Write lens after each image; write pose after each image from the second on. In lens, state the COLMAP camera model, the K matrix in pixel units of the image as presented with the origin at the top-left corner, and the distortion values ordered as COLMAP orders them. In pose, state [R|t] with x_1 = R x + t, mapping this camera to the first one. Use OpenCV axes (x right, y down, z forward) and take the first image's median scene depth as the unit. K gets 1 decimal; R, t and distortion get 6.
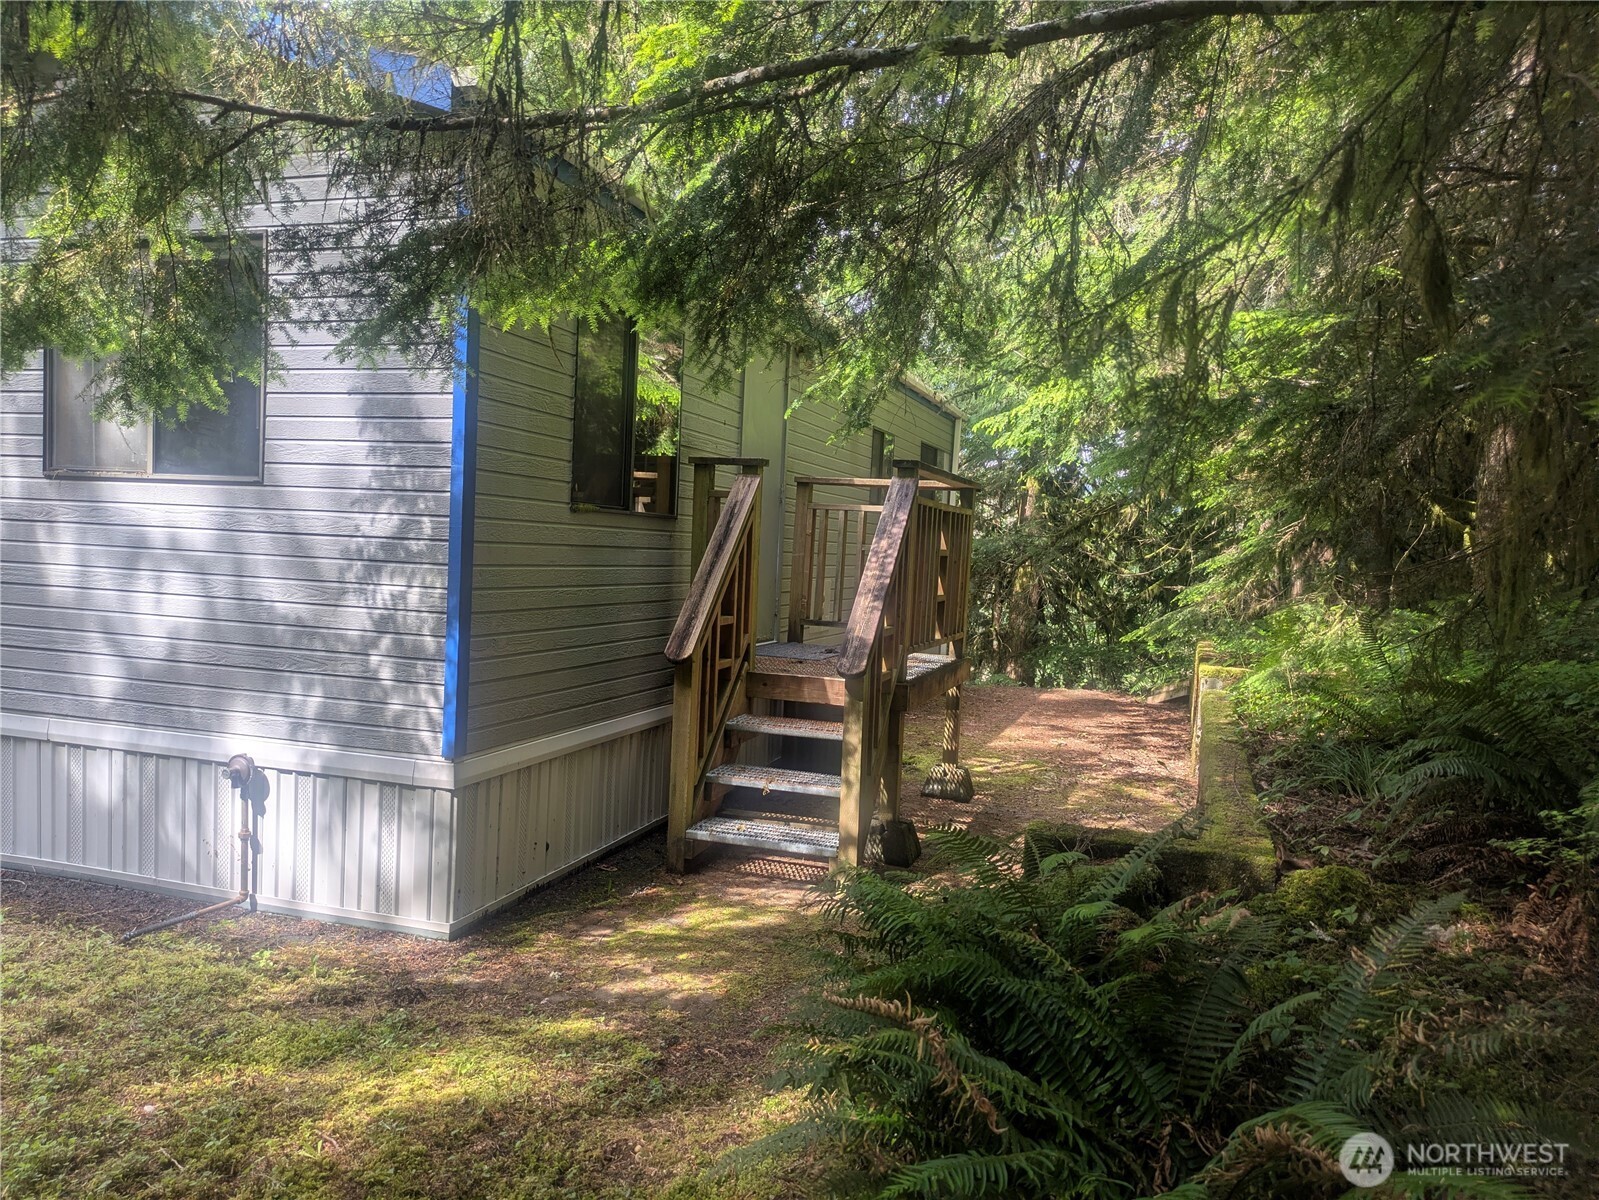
lens RADIAL K [[1188.4, 0, 799.5], [0, 1188.4, 600.0], [0, 0, 1]] dist [0.067144, -0.052492]
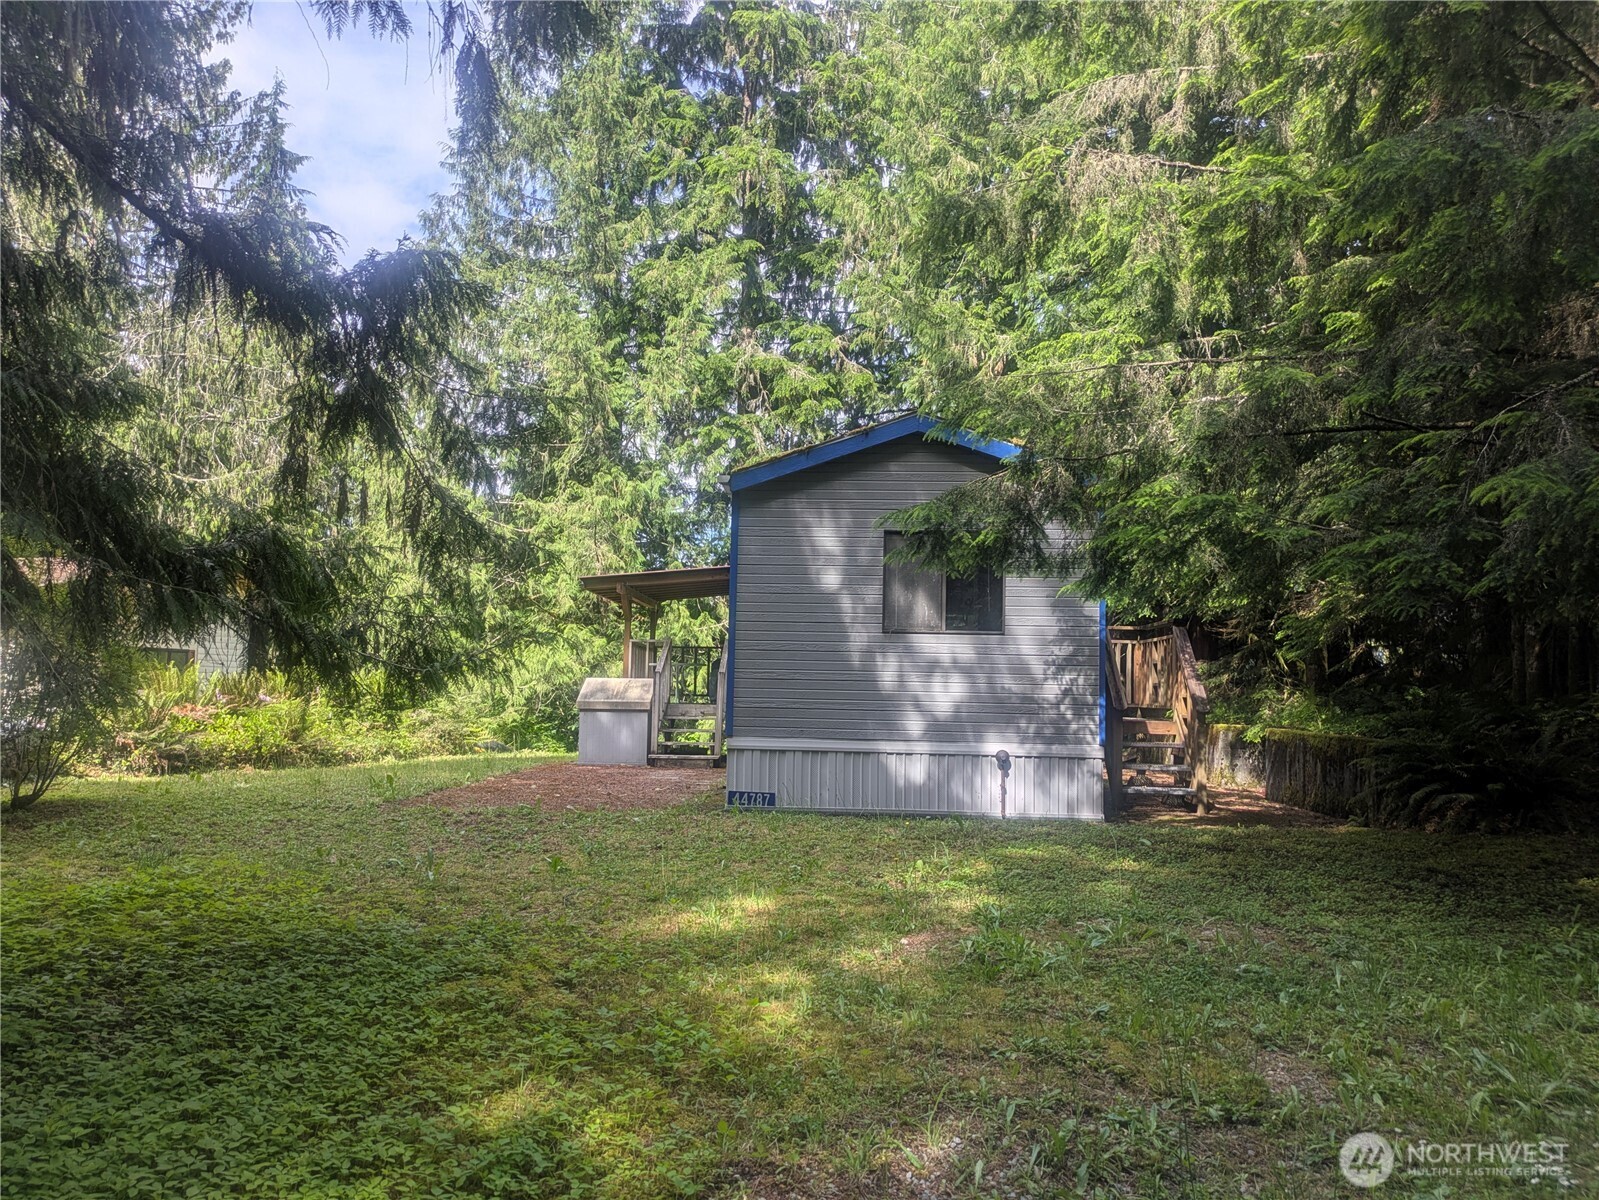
lens RADIAL K [[1188.4, 0, 799.5], [0, 1188.4, 600.0], [0, 0, 1]] dist [0.067144, -0.052492]
pose [[0.956834, 0.001058, 0.290633, -1.508597], [0.031396, 0.993765, -0.106979, 0.073585], [-0.288934, 0.111486, 0.950835, -1.112982]]
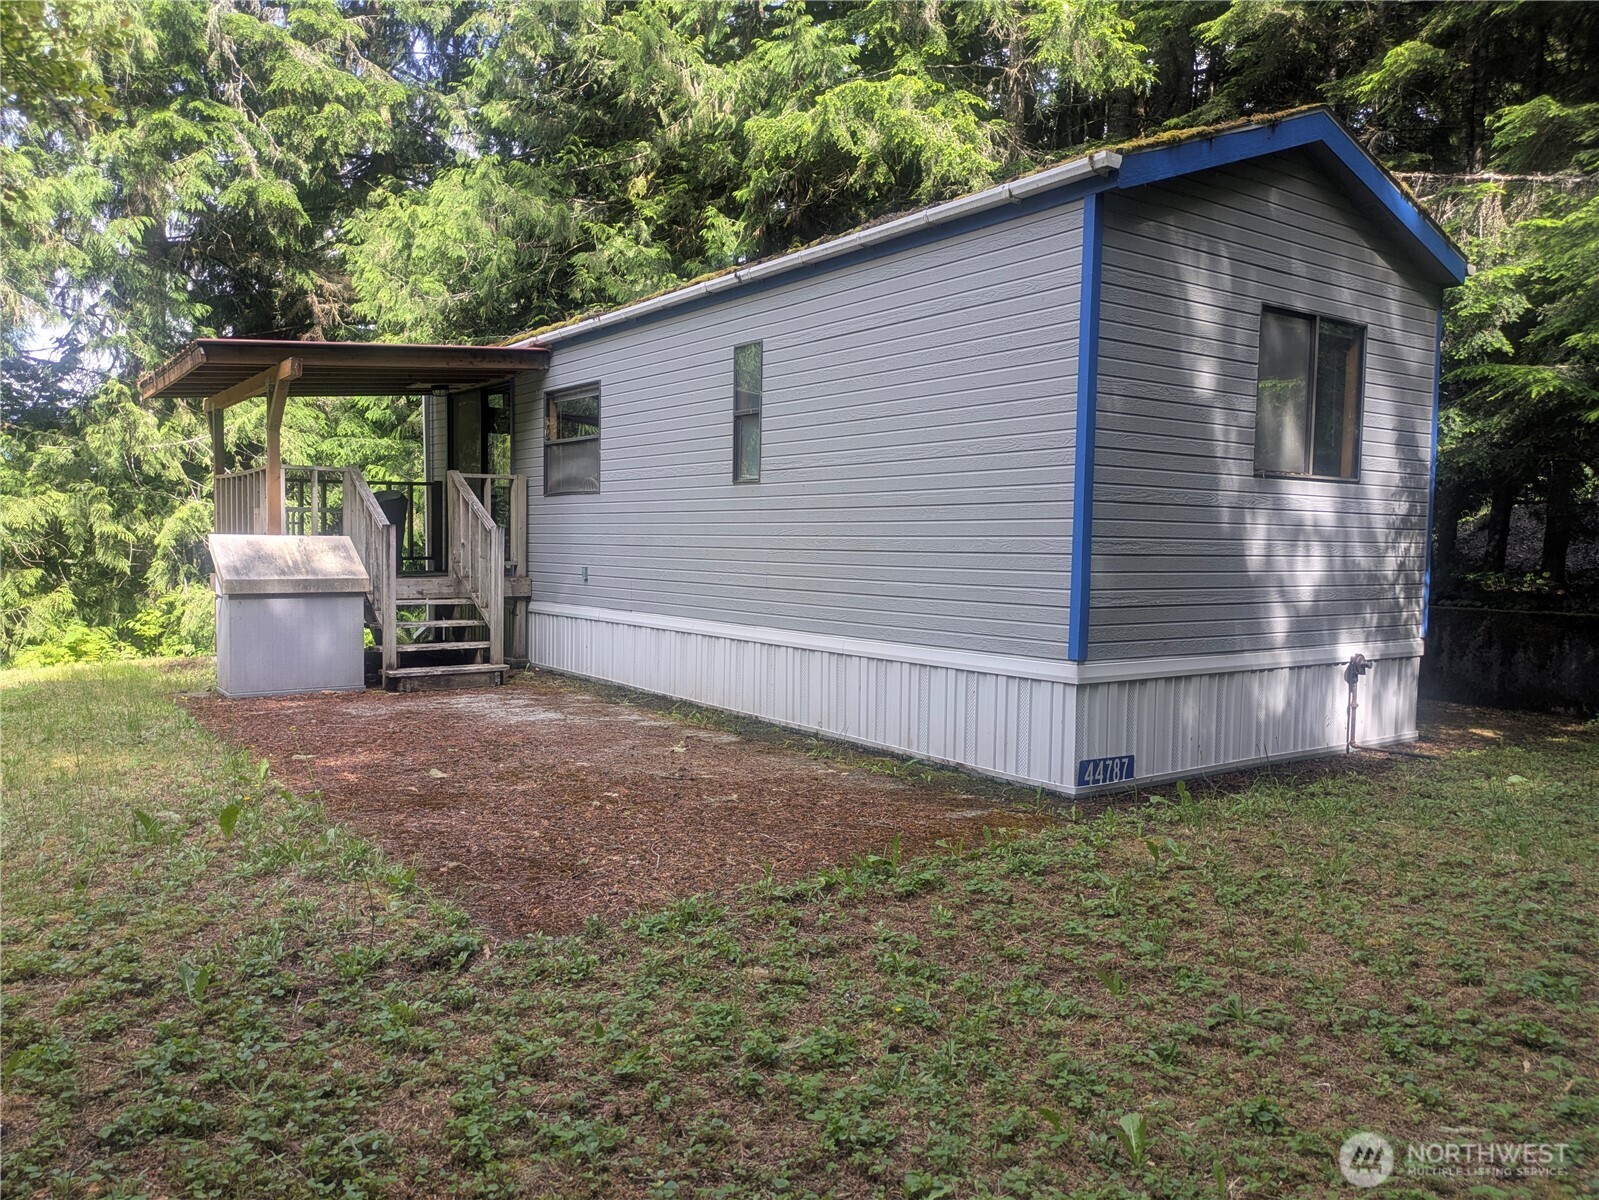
lens RADIAL K [[1188.4, 0, 799.5], [0, 1188.4, 600.0], [0, 0, 1]] dist [0.067144, -0.052492]
pose [[0.566666, -0.071607, 0.820830, -2.169406], [0.045587, 0.997415, 0.055541, -0.064567], [-0.822685, 0.005946, 0.568466, 0.705592]]
